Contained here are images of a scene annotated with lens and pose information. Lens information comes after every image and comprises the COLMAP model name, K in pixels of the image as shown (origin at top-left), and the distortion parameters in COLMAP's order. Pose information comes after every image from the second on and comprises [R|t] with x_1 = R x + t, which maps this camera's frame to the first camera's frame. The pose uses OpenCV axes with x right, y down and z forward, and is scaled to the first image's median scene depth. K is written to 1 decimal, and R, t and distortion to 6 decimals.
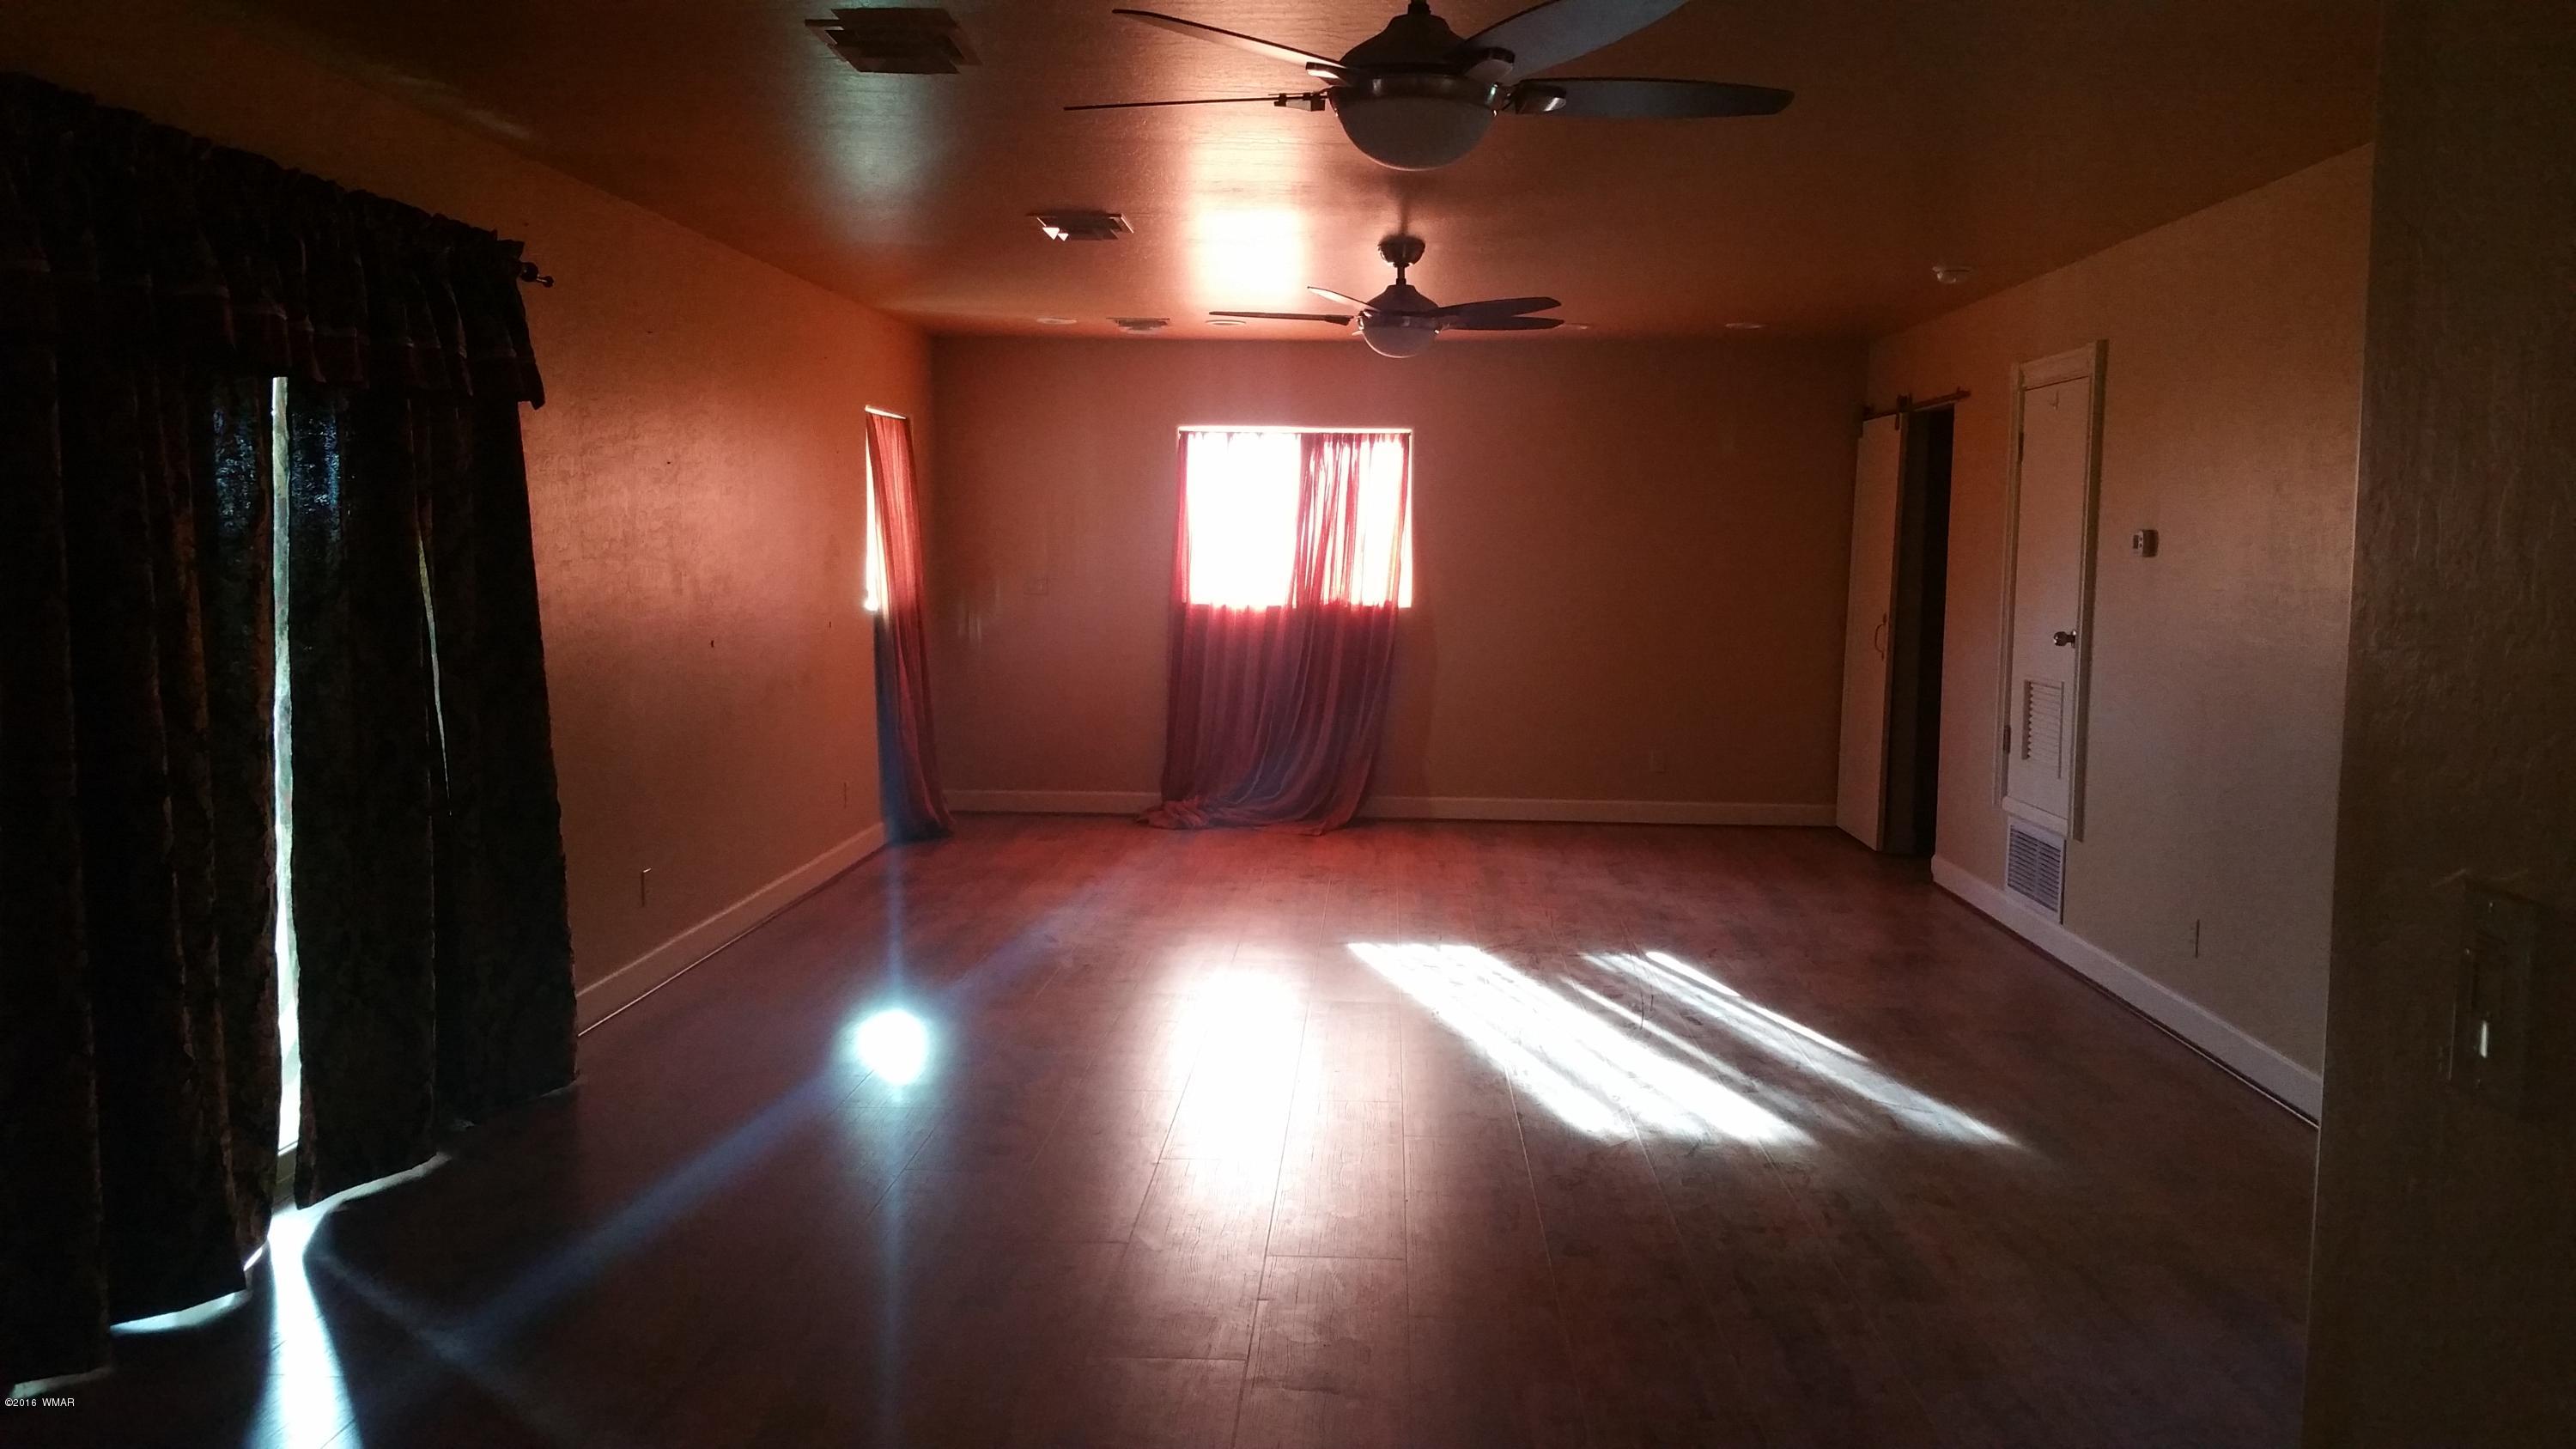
lens RADIAL K [[2102.9, 0, 1272.3], [0, 2102.9, 736.1], [0, 0, 1]] dist [0.063270, -0.169222]
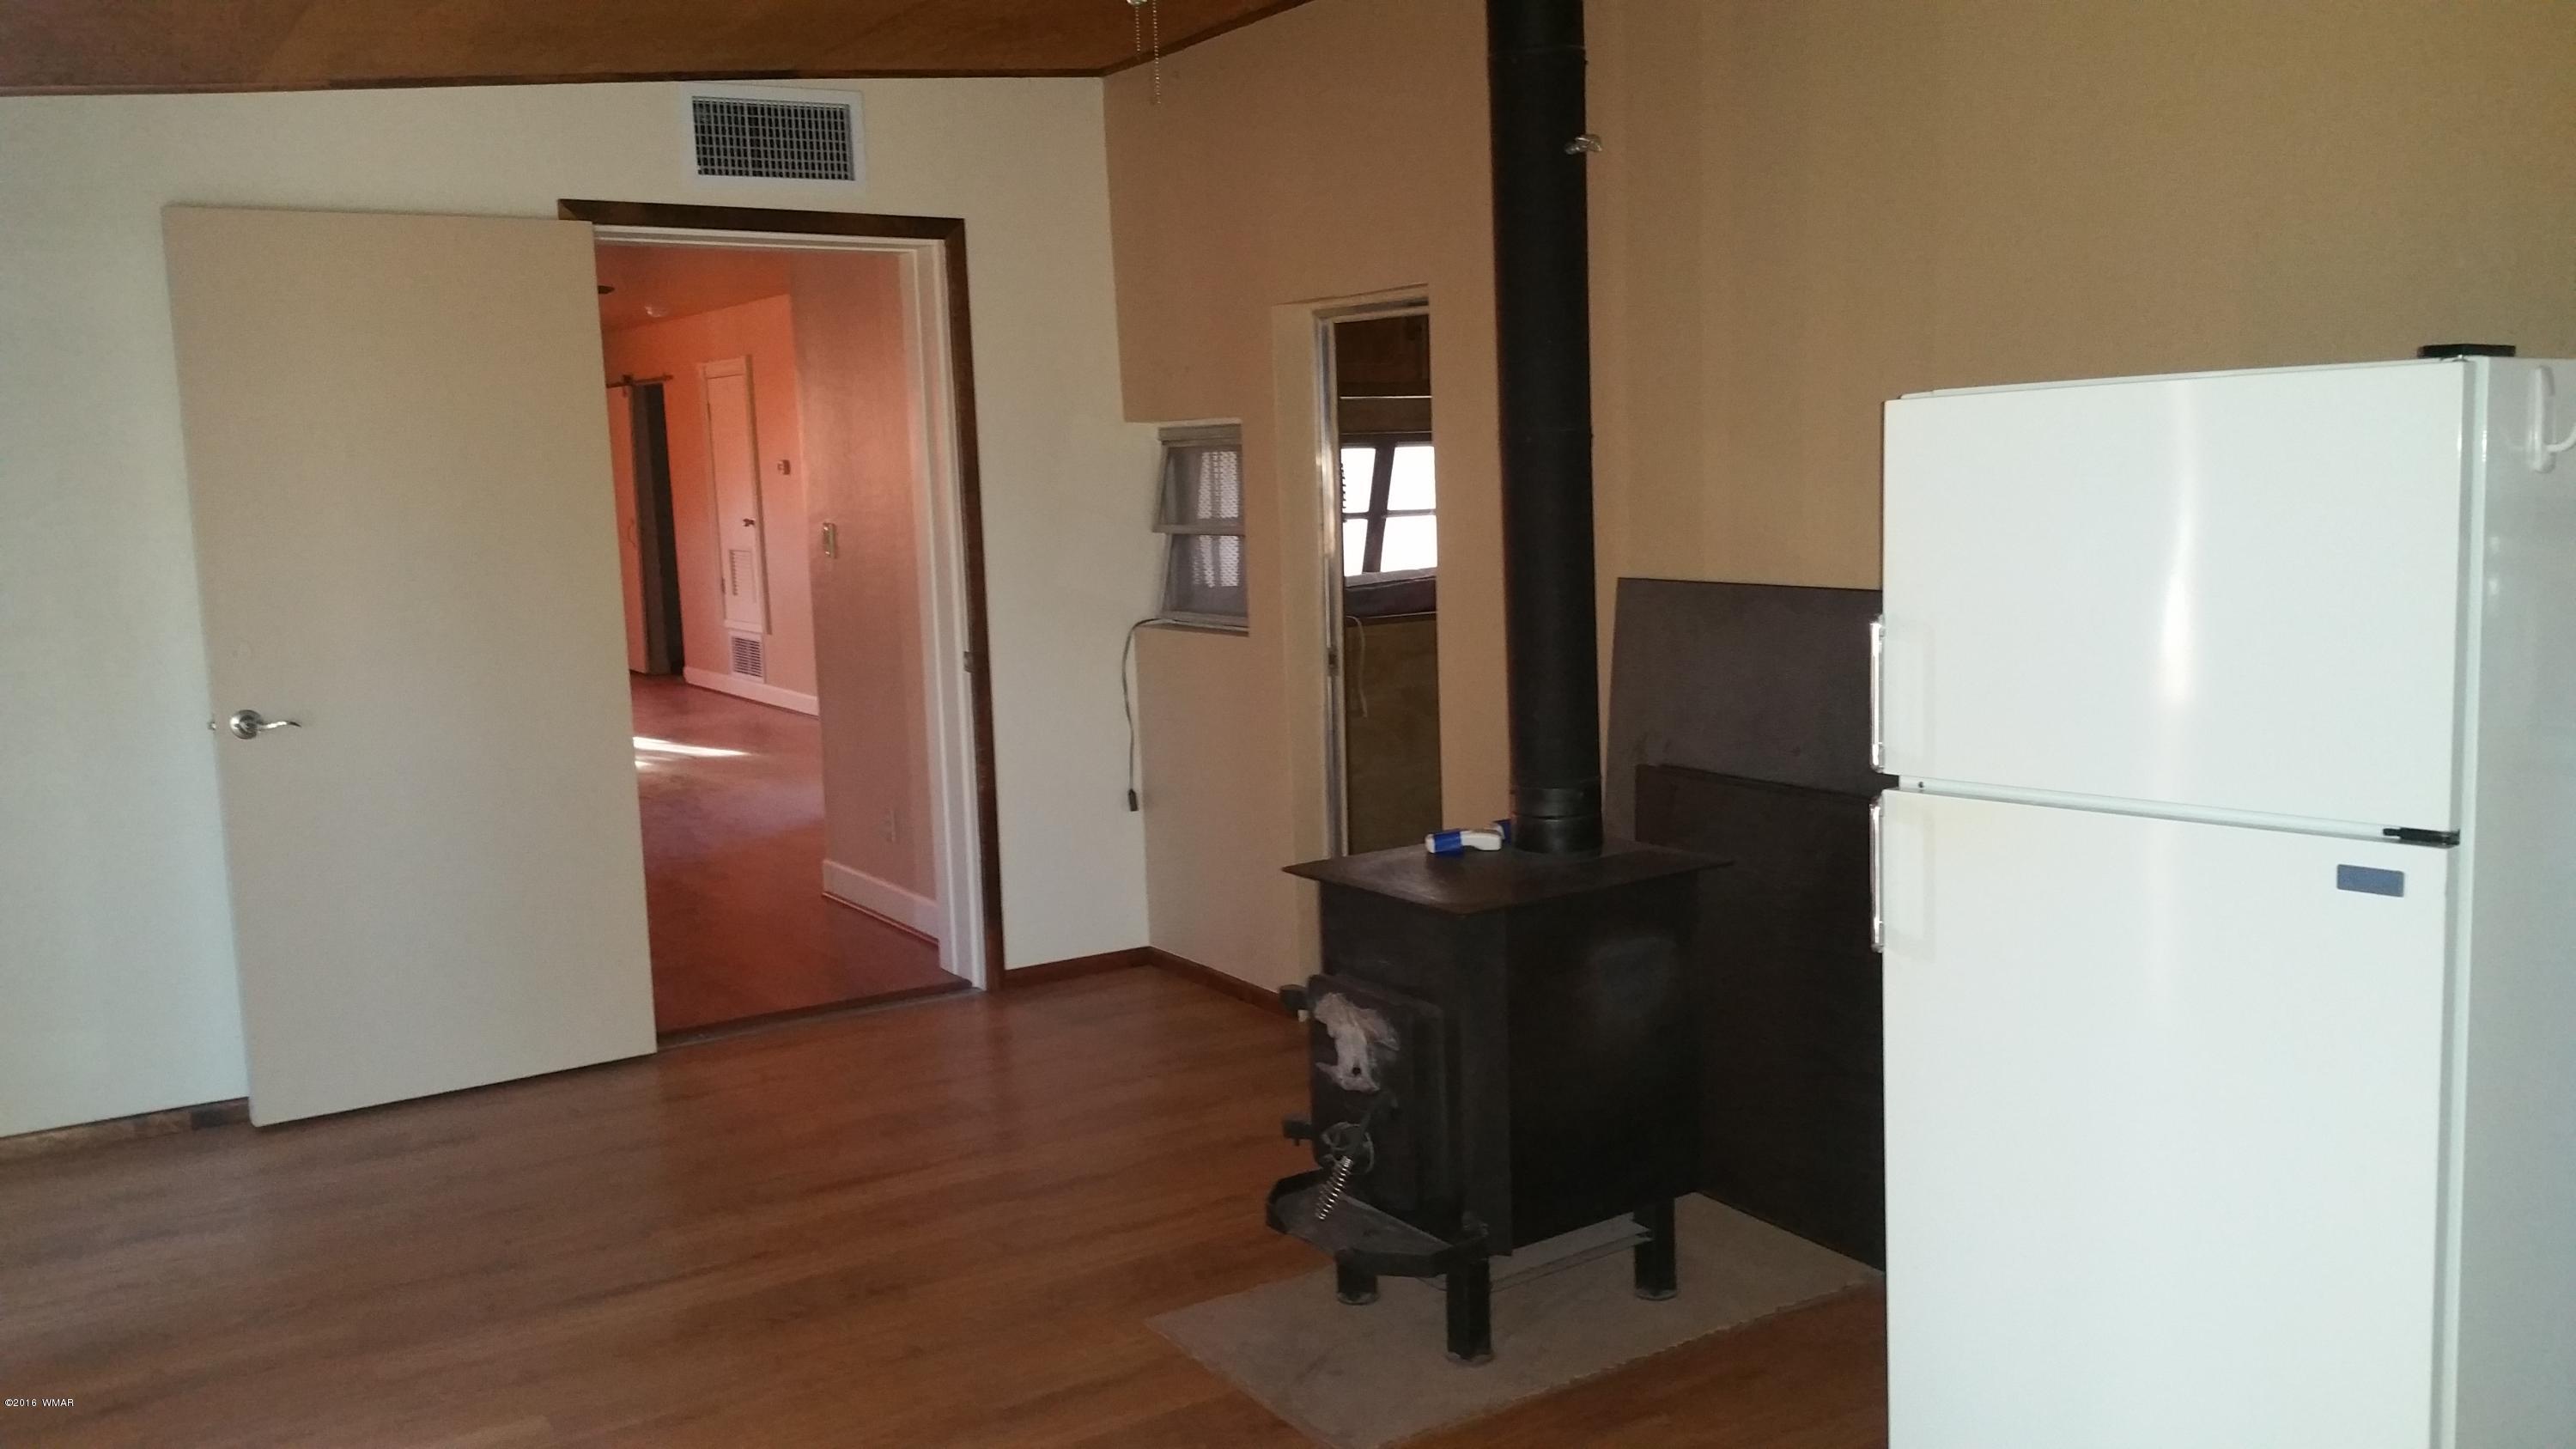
lens RADIAL K [[2092.7, 0, 1296.5], [0, 2092.7, 762.5], [0, 0, 1]] dist [0.188009, -0.423509]
pose [[0.816355, -0.118952, 0.565167, -0.316903], [0.092367, 0.992855, 0.075549, 0.070051], [-0.570116, -0.009472, 0.821510, -0.824673]]
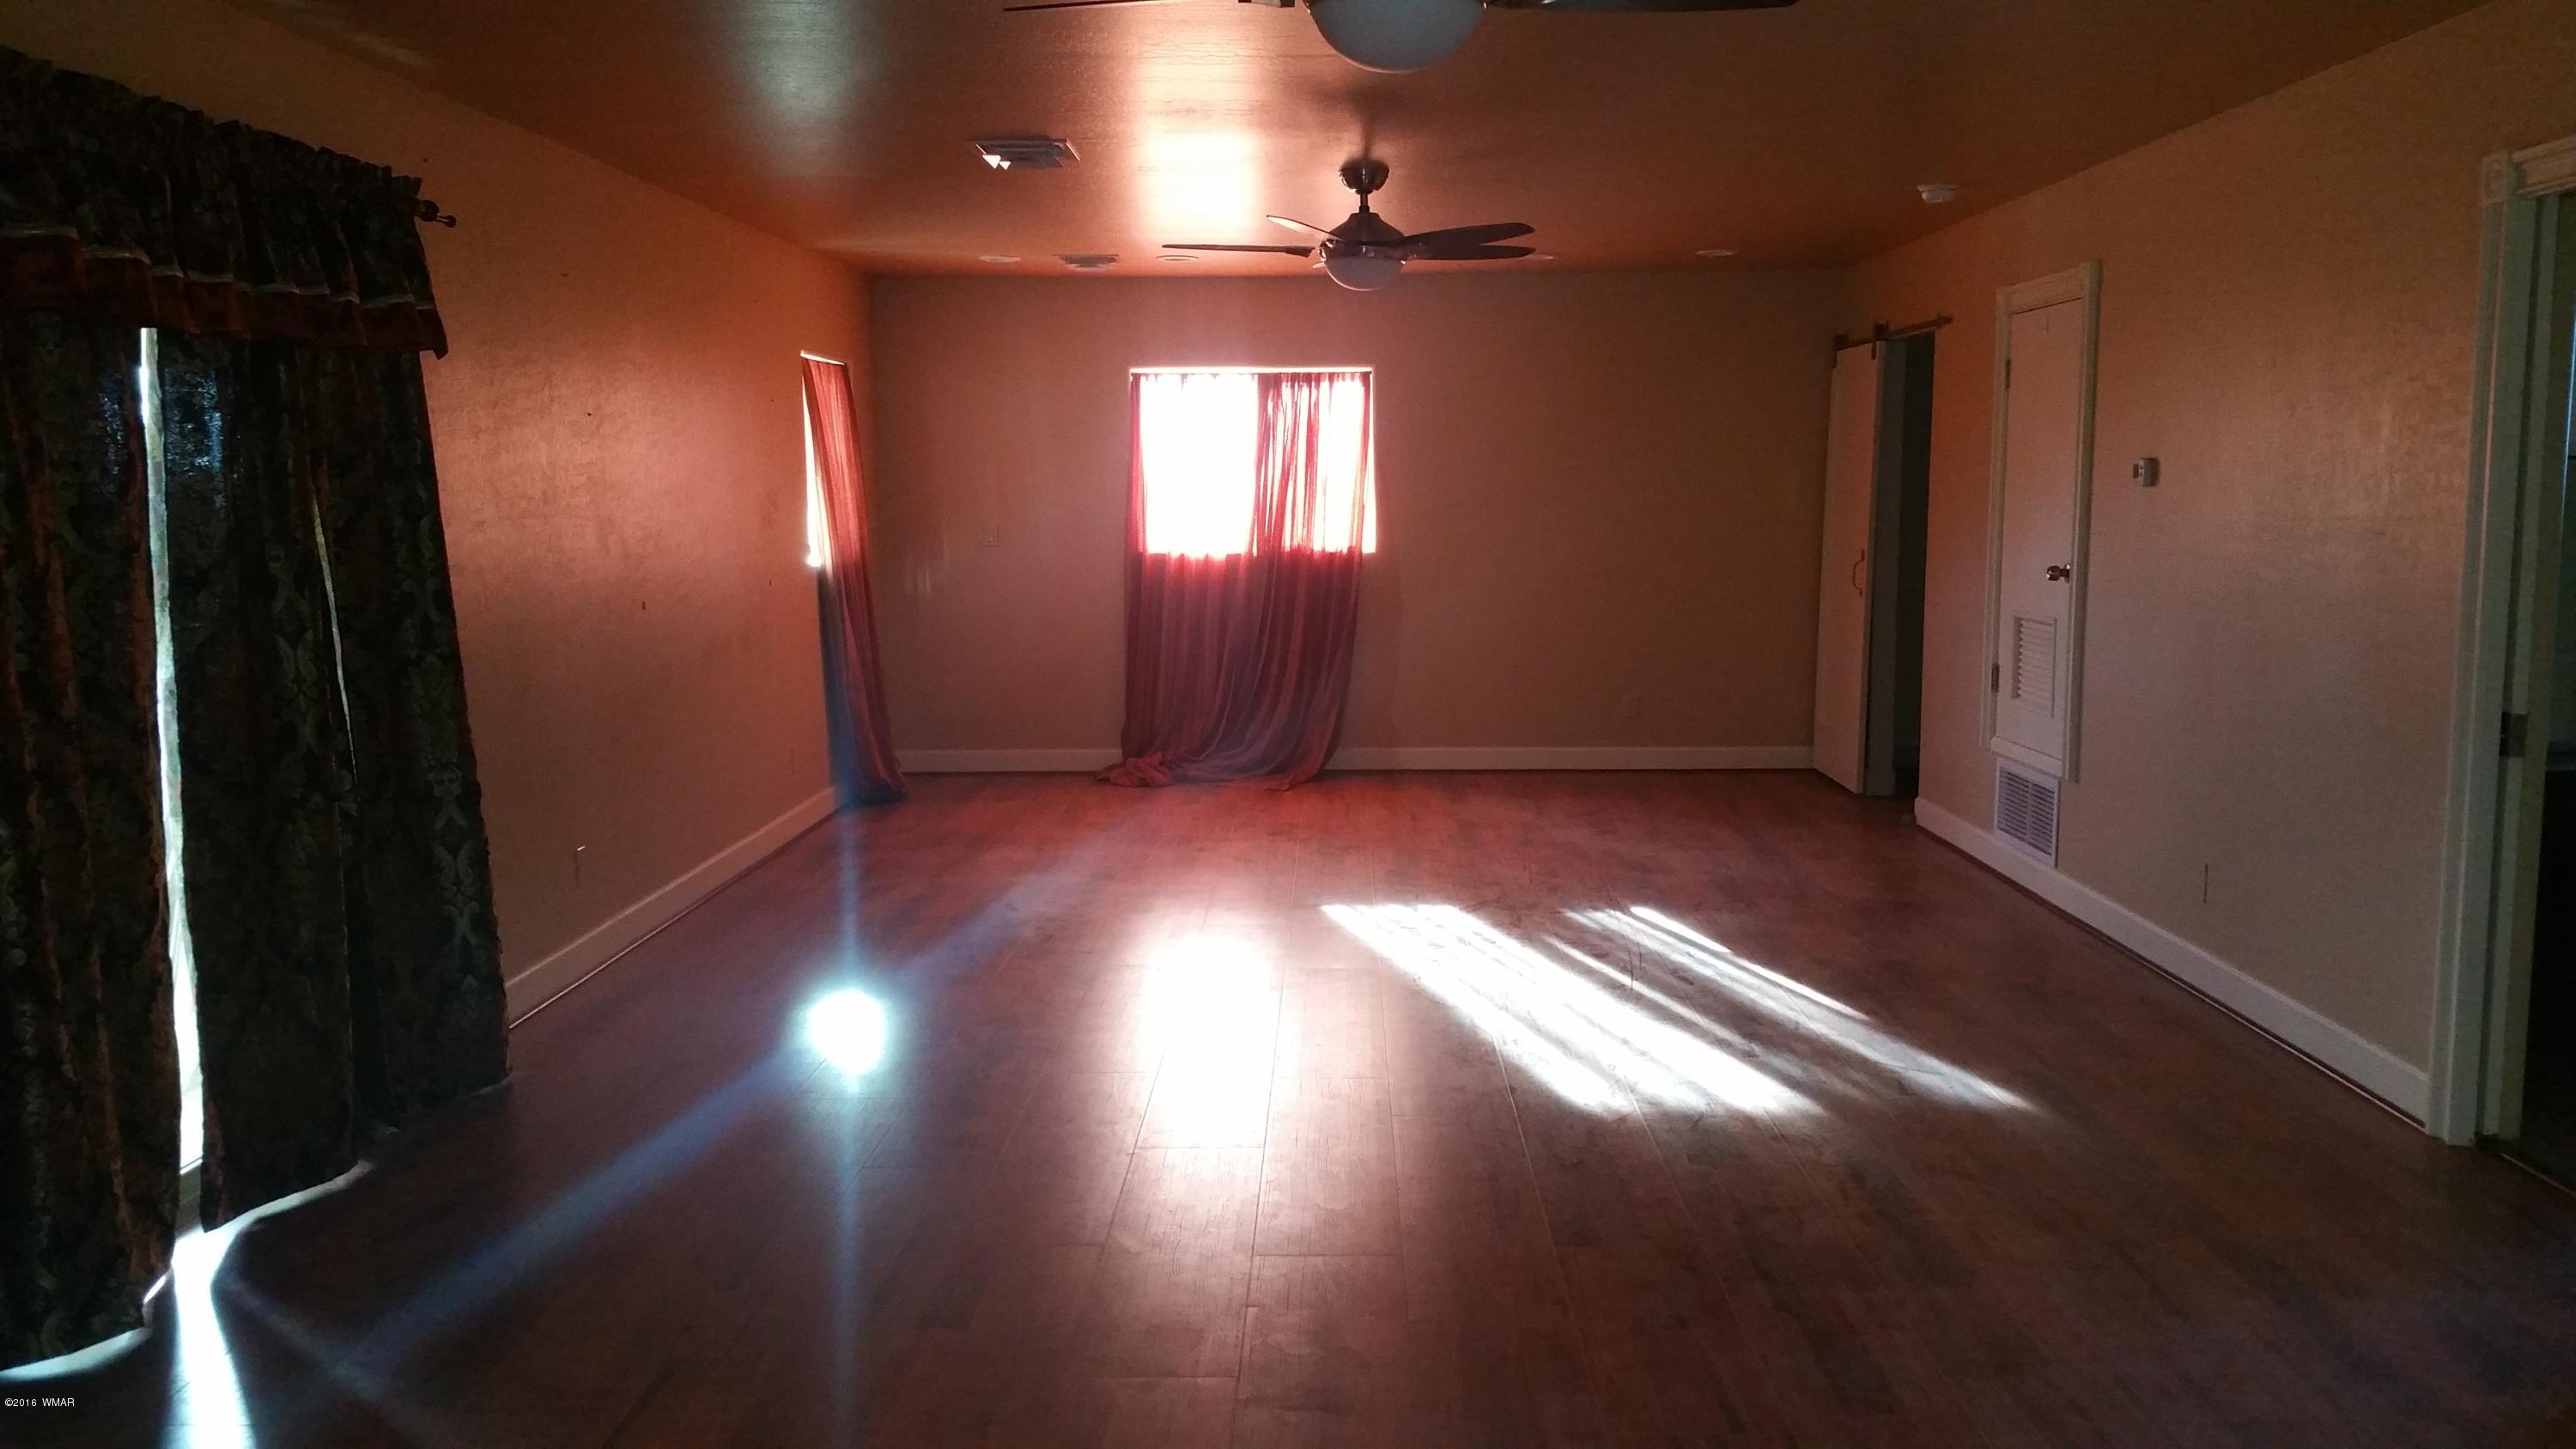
lens RADIAL K [[2109.2, 0, 1297.6], [0, 2109.2, 762.9], [0, 0, 1]] dist [0.076532, -0.176181]
pose [[0.999237, -0.022693, 0.031773, -0.005164], [0.021445, 0.999005, 0.039094, -0.005505], [-0.032629, -0.038383, 0.998730, 0.044896]]
